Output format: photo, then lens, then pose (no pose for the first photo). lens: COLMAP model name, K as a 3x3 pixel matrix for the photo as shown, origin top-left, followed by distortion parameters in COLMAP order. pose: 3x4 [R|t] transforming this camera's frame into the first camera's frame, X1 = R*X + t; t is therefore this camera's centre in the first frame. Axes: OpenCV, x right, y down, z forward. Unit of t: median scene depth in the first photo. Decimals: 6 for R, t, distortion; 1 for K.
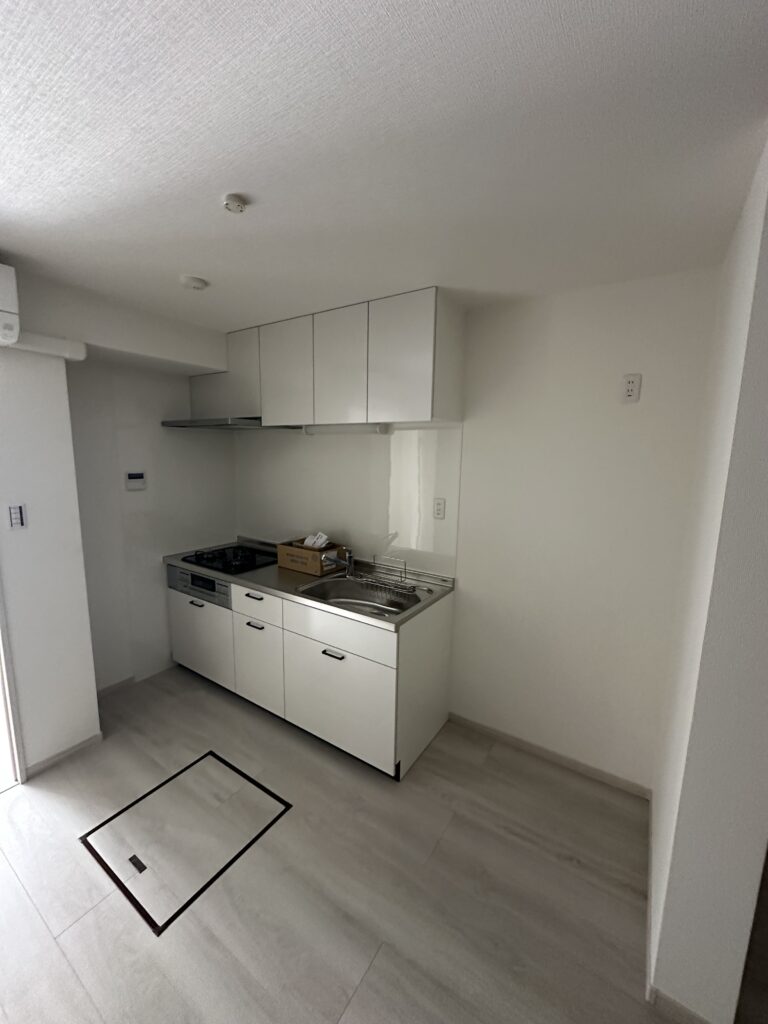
lens RADIAL K [[410.5, 0, 383.0], [0, 410.5, 510.3], [0, 0, 1]] dist [0.002780, 0.000346]
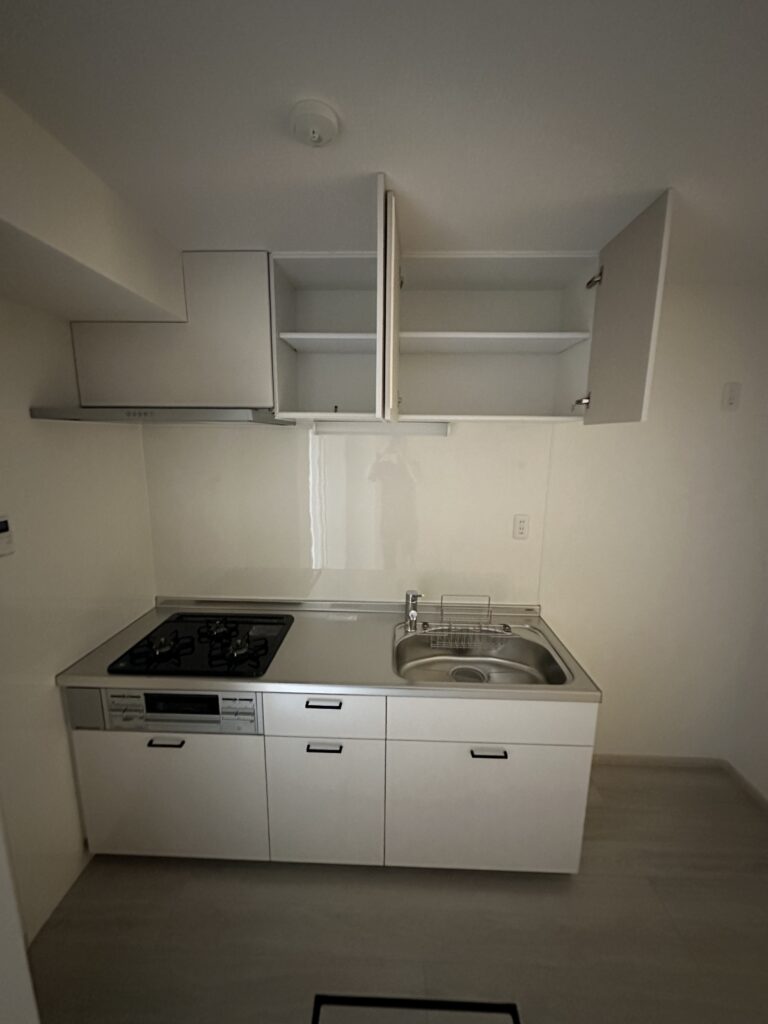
lens RADIAL K [[410.5, 0, 383.2], [0, 410.5, 514.5], [0, 0, 1]] dist [0.002780, 0.000346]
pose [[0.851997, -0.093167, 0.515191, -0.457808], [0.083037, 0.995630, 0.042726, -0.077309], [-0.516920, 0.006378, 0.856010, 0.373817]]
